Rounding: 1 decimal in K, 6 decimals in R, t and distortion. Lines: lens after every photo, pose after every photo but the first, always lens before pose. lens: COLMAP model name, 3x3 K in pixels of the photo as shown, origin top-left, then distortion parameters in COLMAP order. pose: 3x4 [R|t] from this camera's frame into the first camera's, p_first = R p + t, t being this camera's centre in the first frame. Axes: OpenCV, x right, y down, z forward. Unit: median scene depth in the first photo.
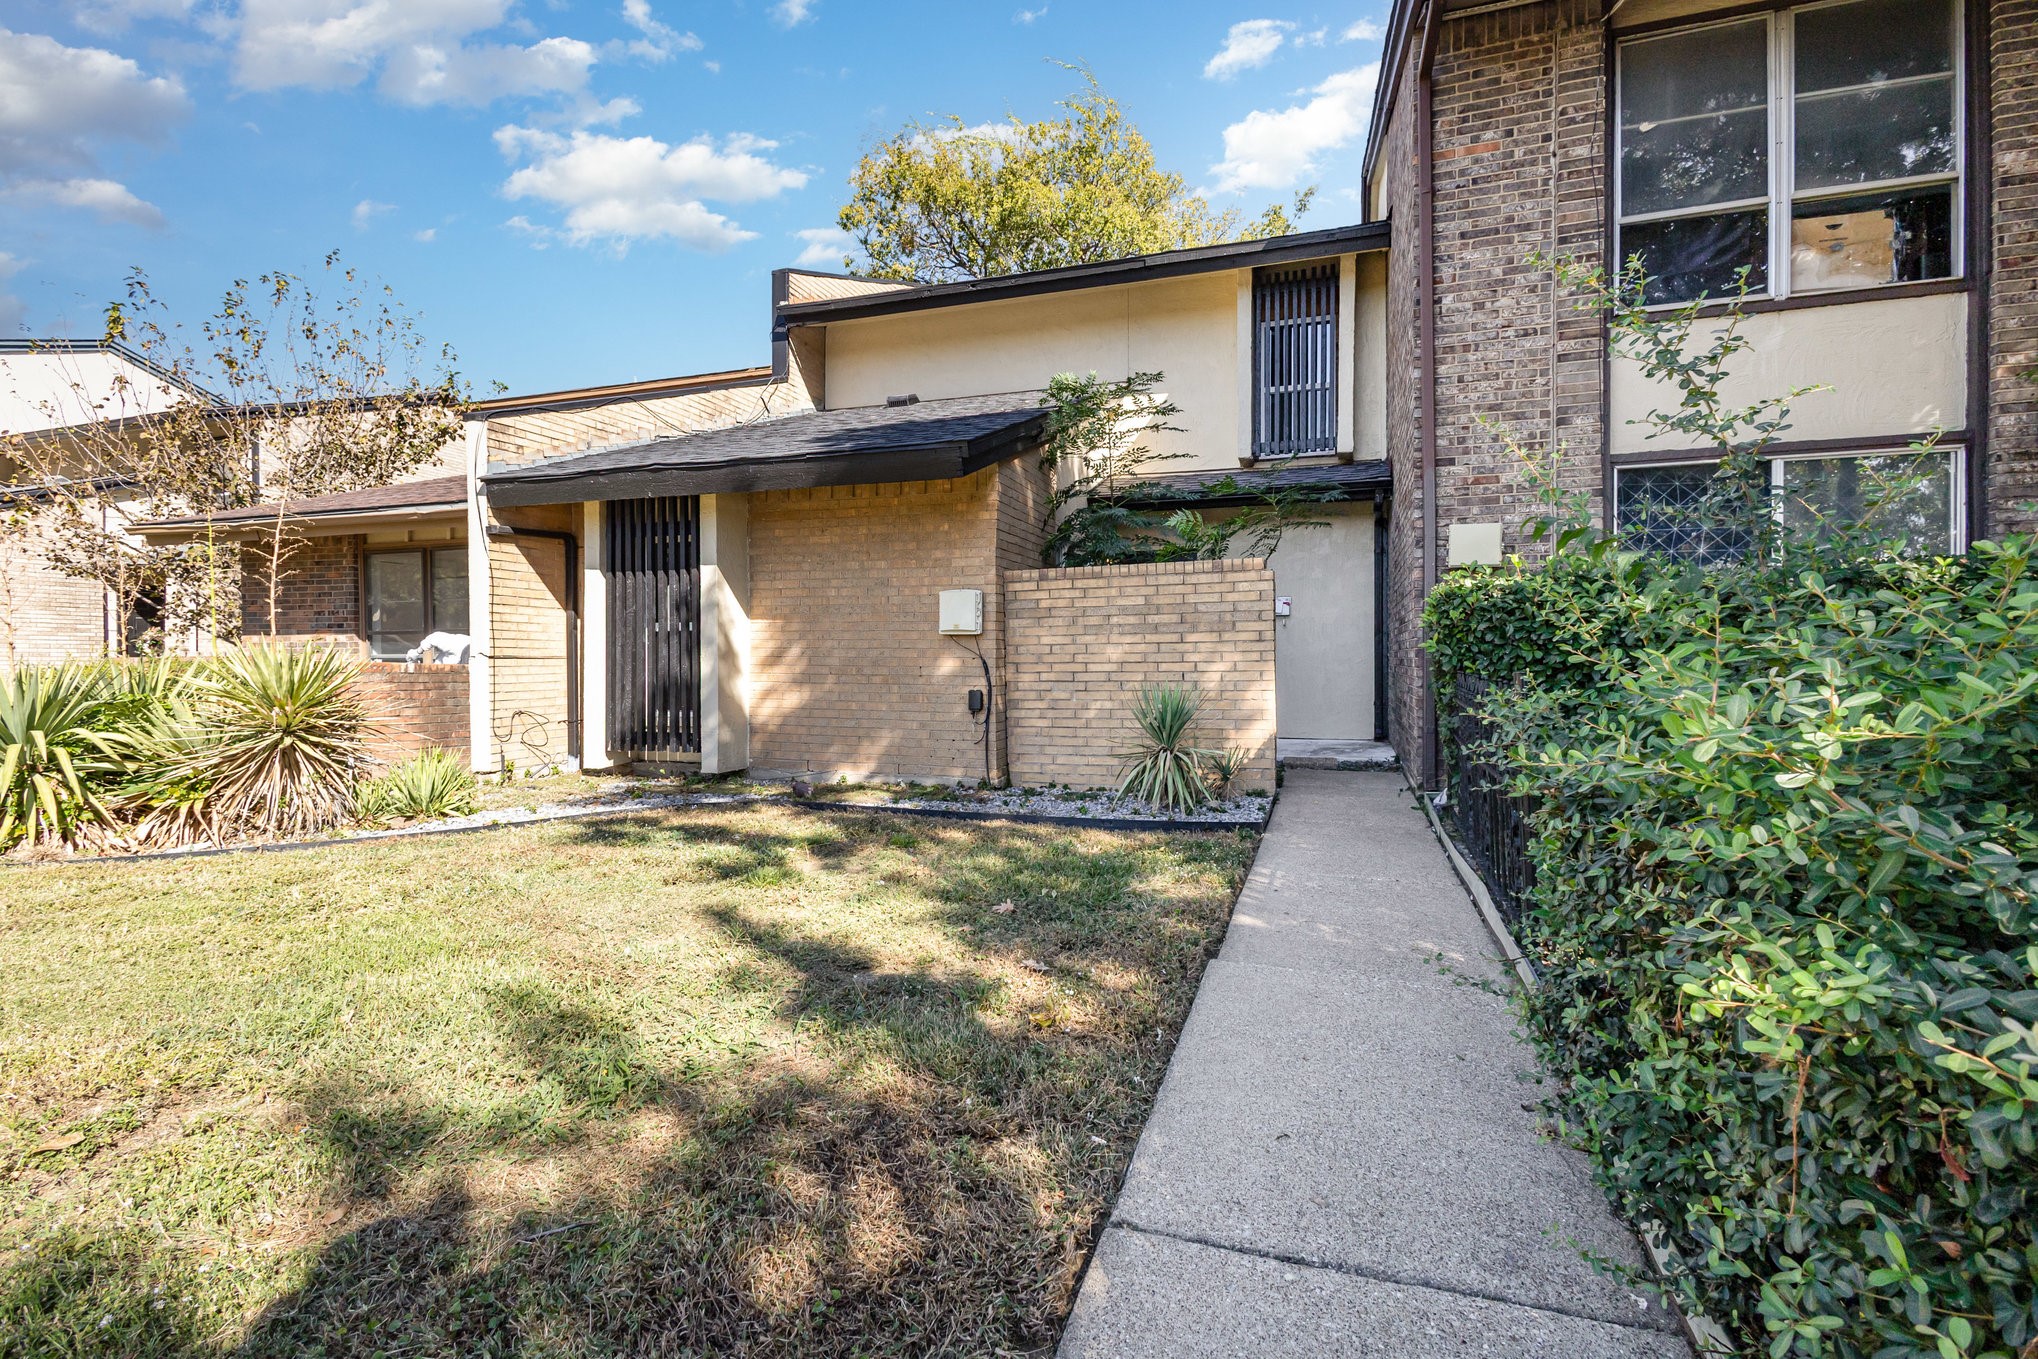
lens RADIAL K [[938.7, 0, 1021.0], [0, 938.7, 667.0], [0, 0, 1]] dist [0.013623, -0.006818]
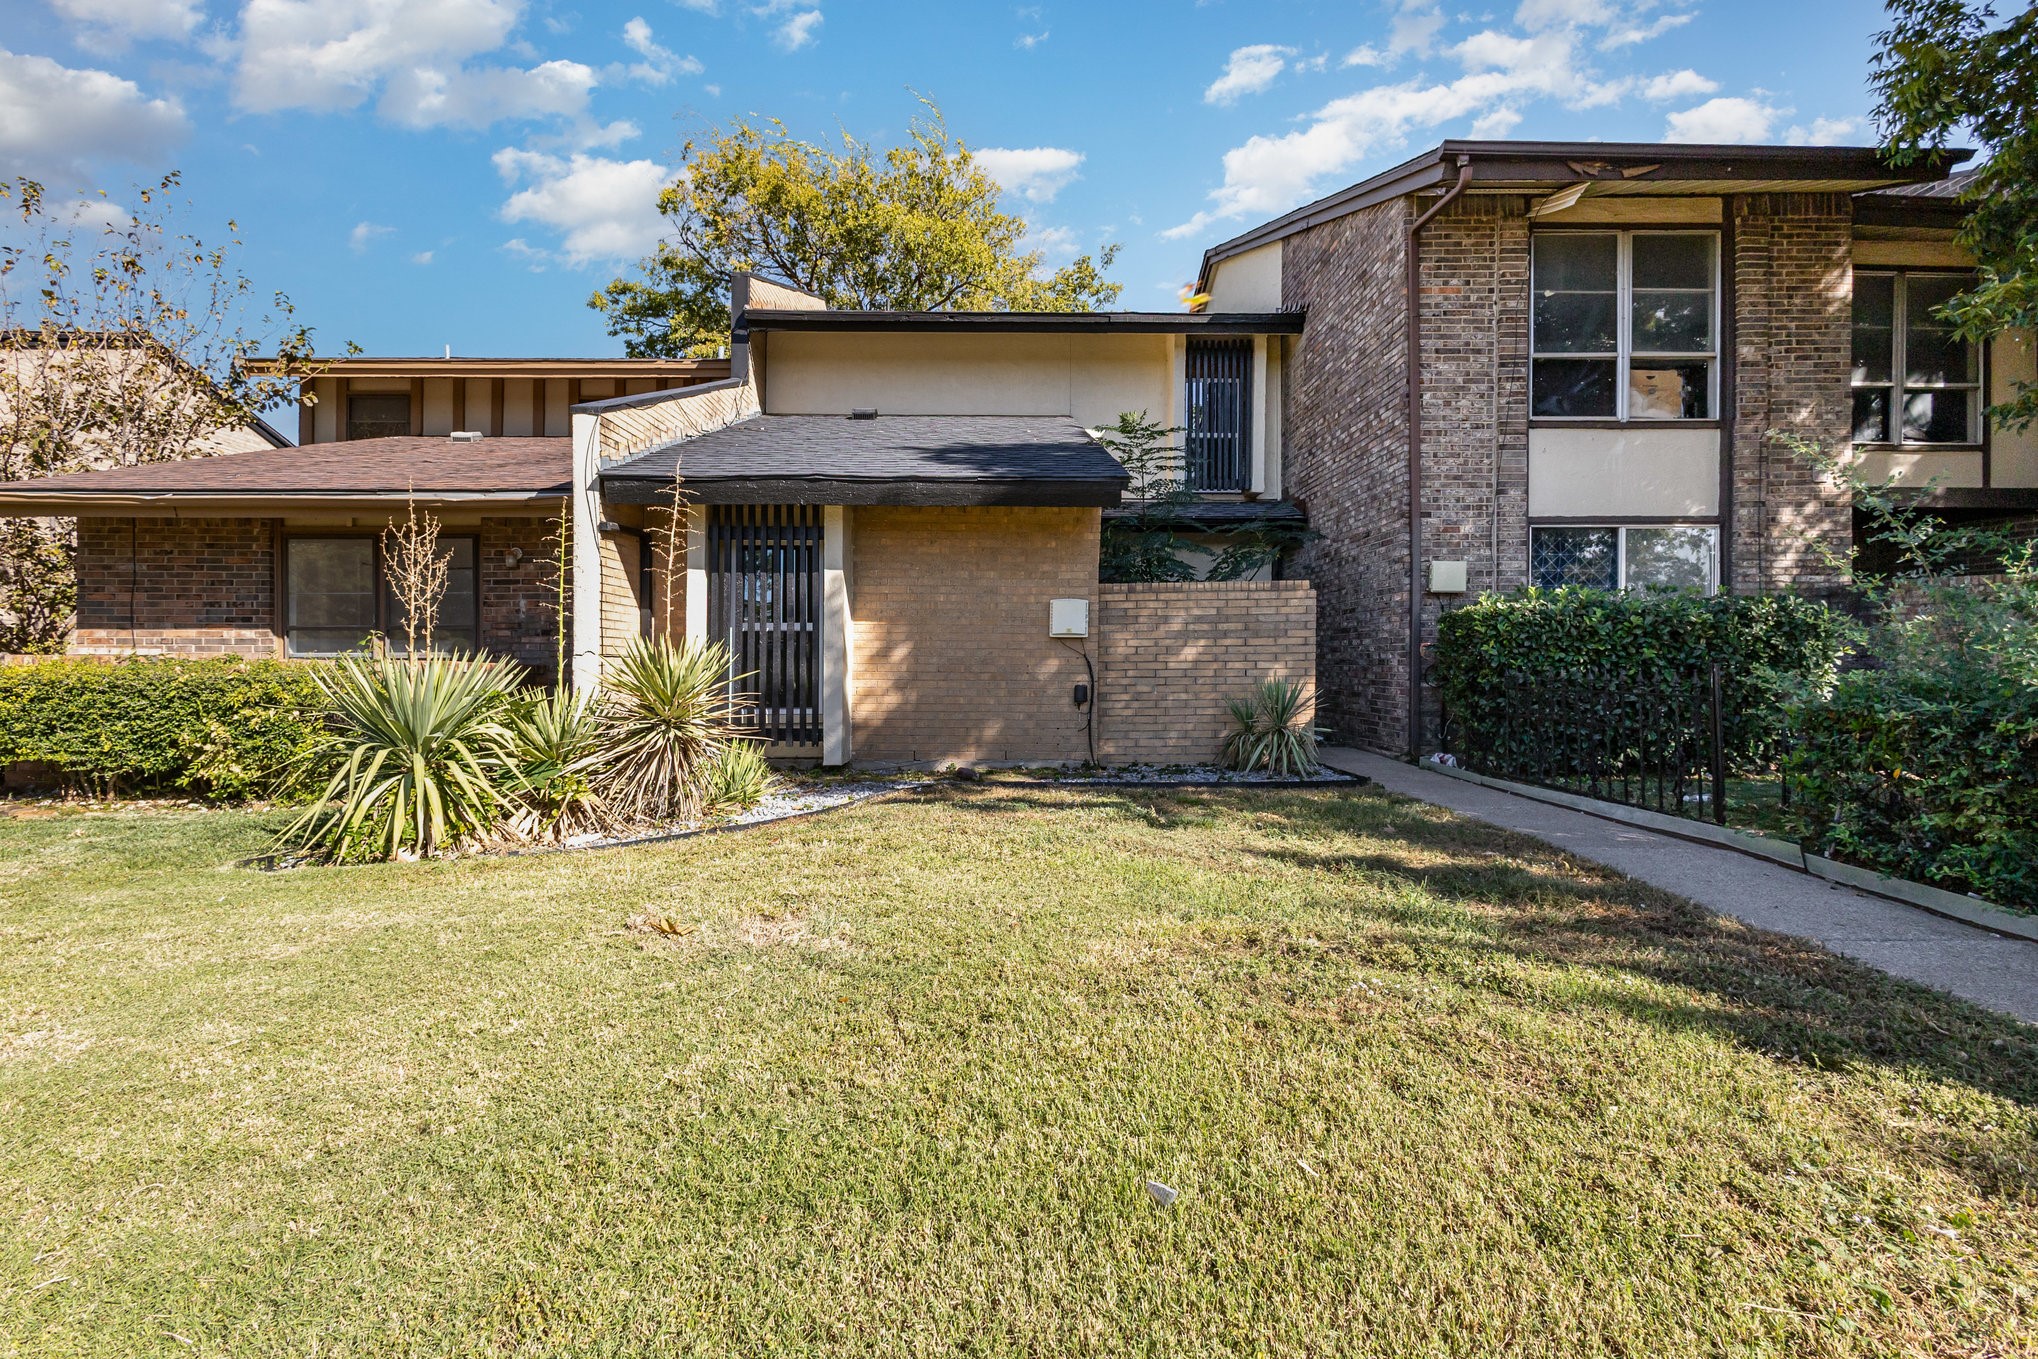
lens RADIAL K [[938.7, 0, 1021.0], [0, 938.7, 667.0], [0, 0, 1]] dist [0.013623, -0.006818]
pose [[0.940537, -0.000796, 0.339691, -0.567540], [0.002173, 0.999991, -0.003673, 0.006986], [-0.339685, 0.004193, 0.940530, -0.084094]]
